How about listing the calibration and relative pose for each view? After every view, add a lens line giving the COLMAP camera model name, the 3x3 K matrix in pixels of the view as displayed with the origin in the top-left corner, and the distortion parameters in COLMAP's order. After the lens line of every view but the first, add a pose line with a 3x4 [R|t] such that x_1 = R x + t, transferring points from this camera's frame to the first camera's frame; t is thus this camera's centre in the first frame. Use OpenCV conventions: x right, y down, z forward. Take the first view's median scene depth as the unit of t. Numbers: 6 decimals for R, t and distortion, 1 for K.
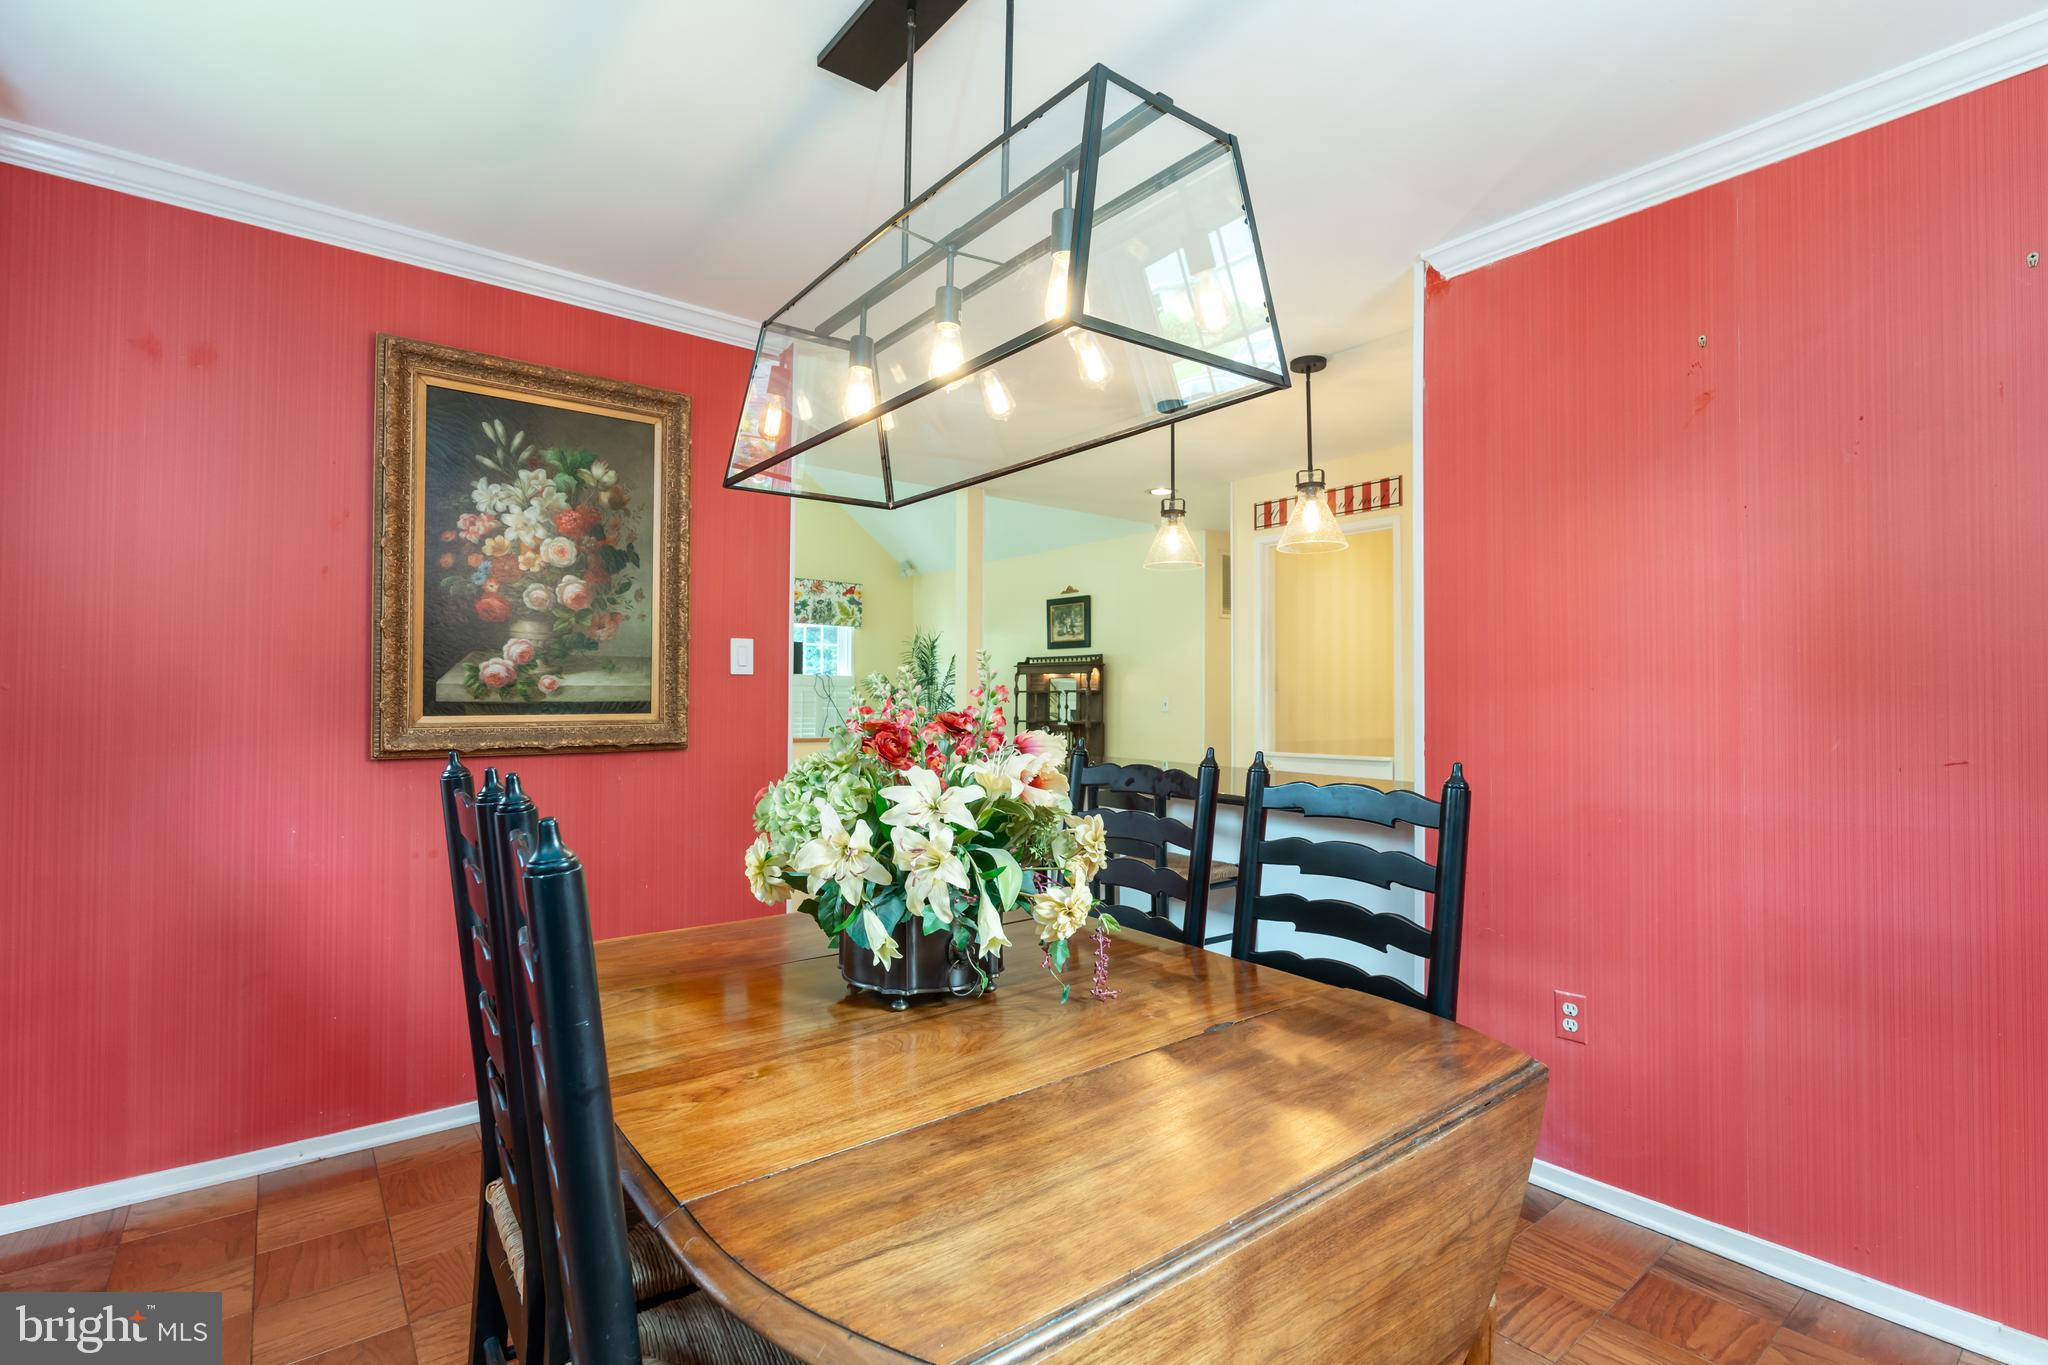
lens RADIAL K [[925.5, 0, 1032.3], [0, 925.5, 687.0], [0, 0, 1]] dist [-0.005659, 0.000299]
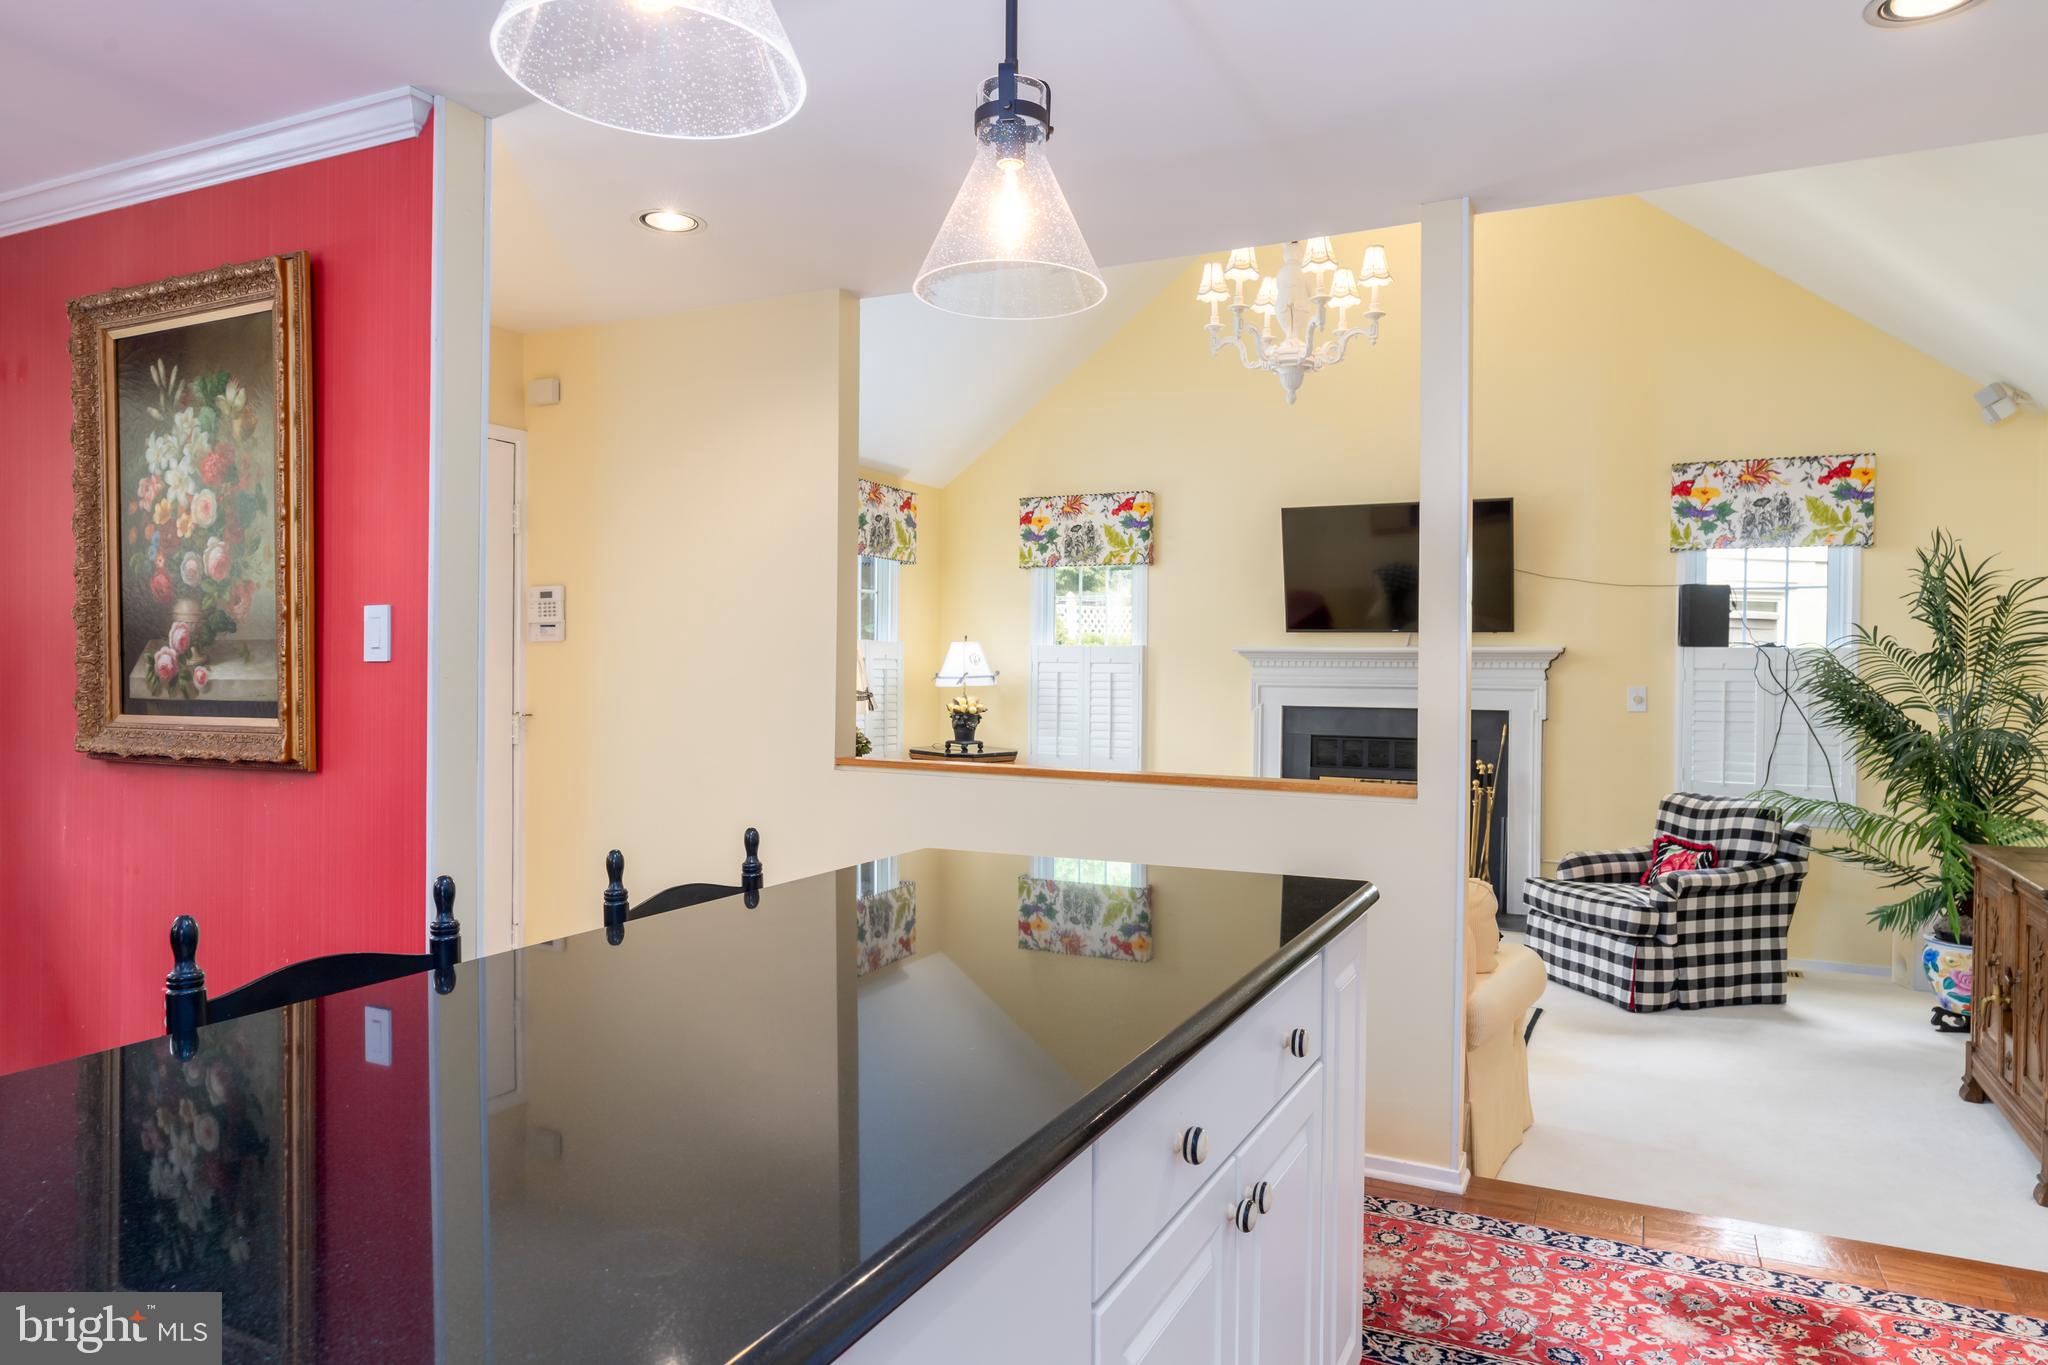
lens RADIAL K [[1288.8, 0, 1024.0], [0, 1288.8, 682.5], [0, 0, 1]] dist [-0.000904, -0.001423]
pose [[0.437924, 0.003921, -0.899003, 0.766030], [0.005039, 0.999964, 0.006817, -0.003054], [0.898998, -0.007516, 0.437889, 1.139137]]
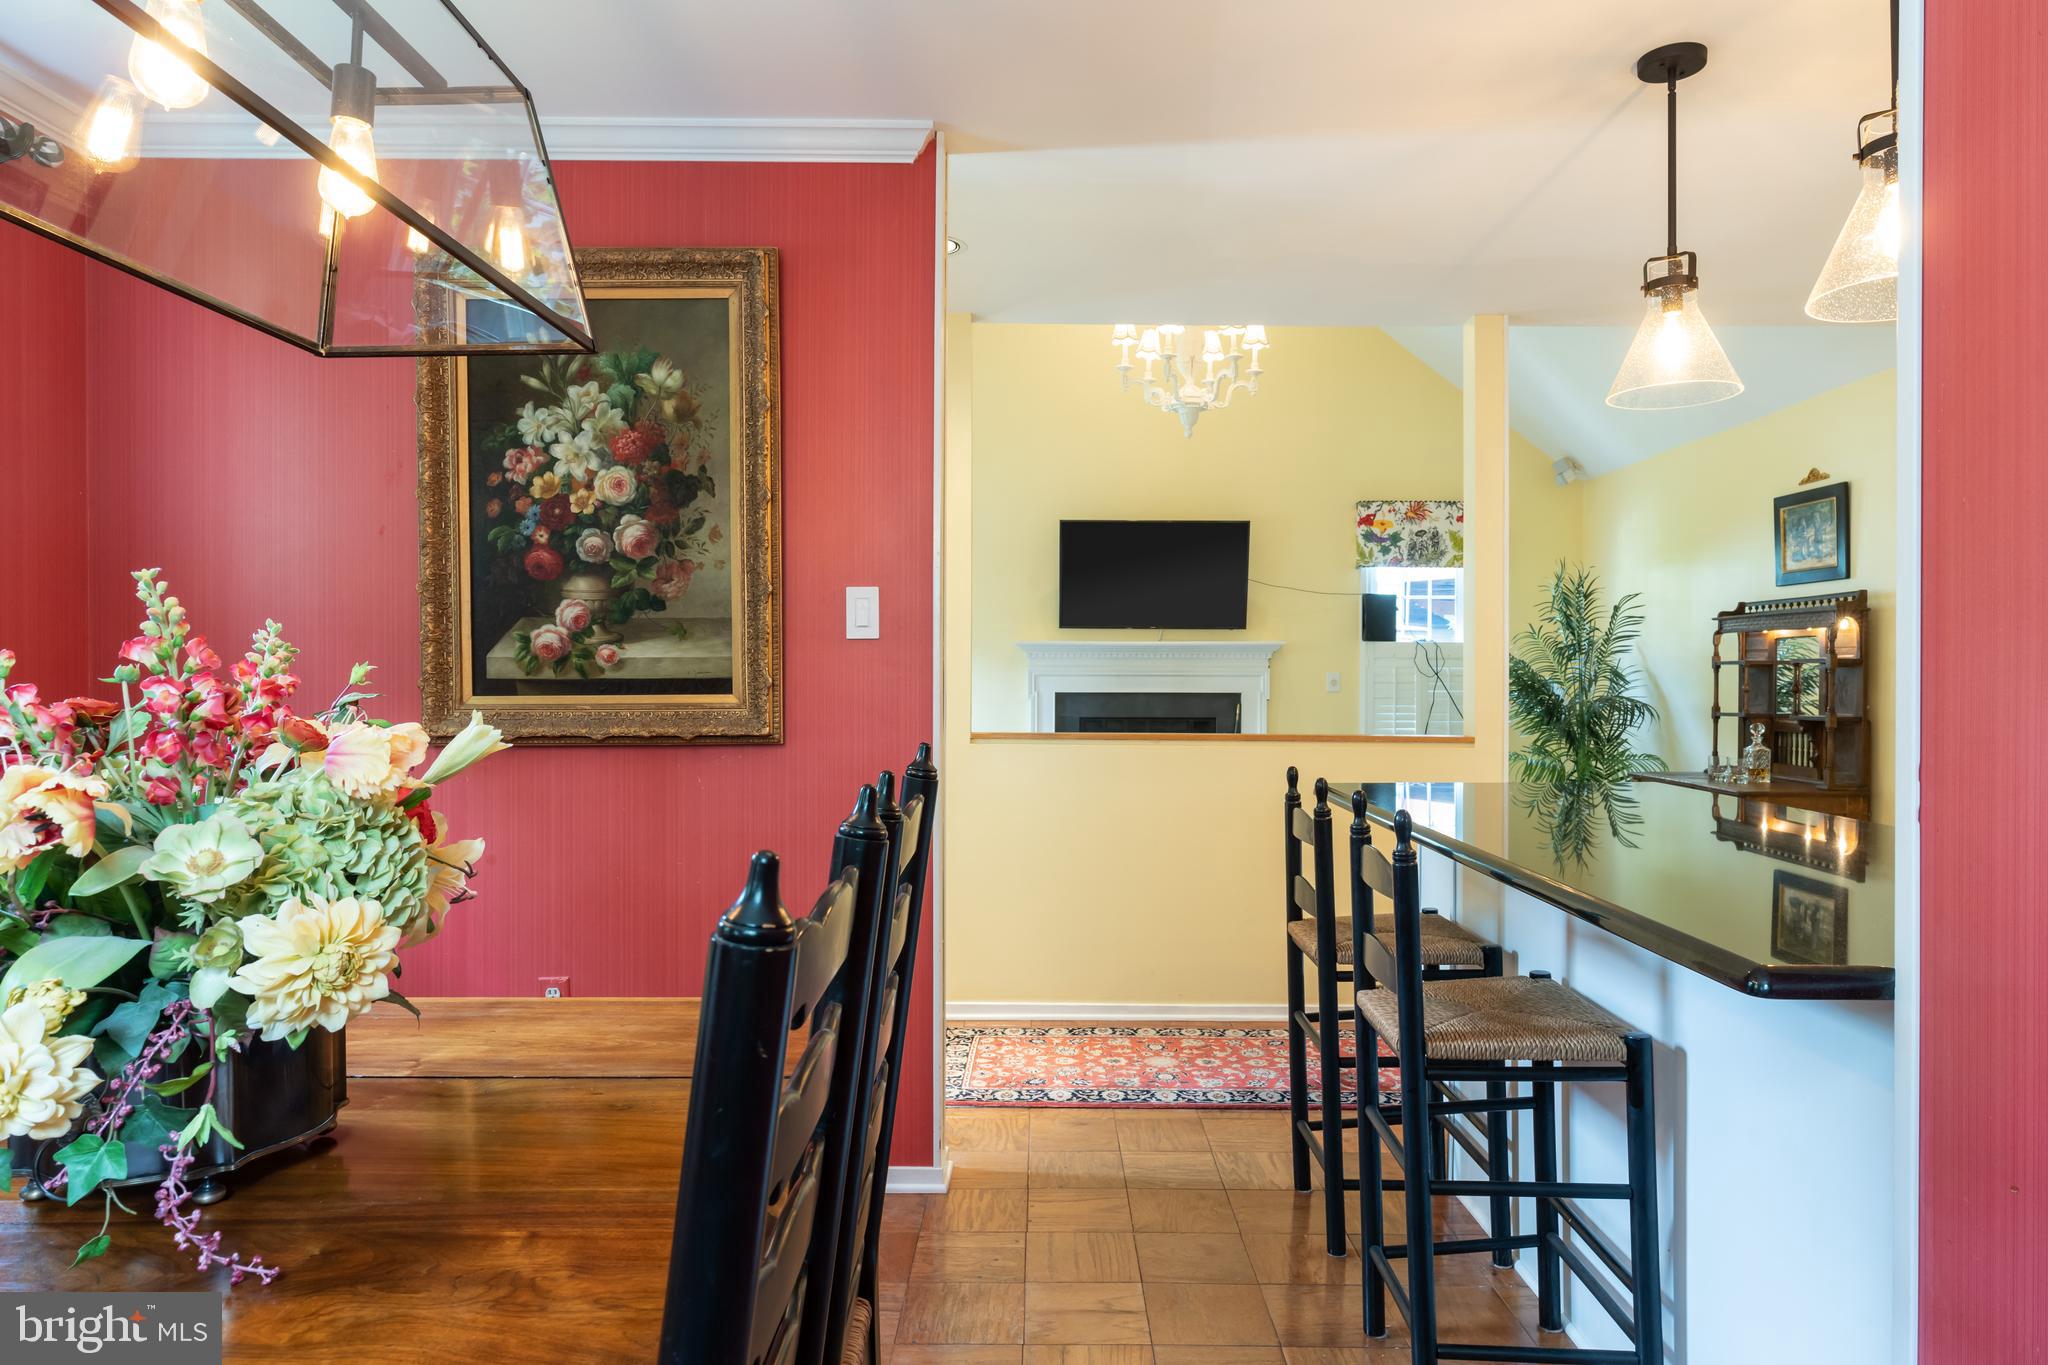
lens RADIAL K [[1258.5, 0, 1053.2], [0, 1258.5, 685.7], [0, 0, 1]] dist [-0.002658, -0.000640]
pose [[0.786934, -0.001994, -0.617034, 0.425224], [0.012542, 0.999840, 0.012765, 0.012806], [0.616910, -0.017784, 0.786833, 0.391079]]
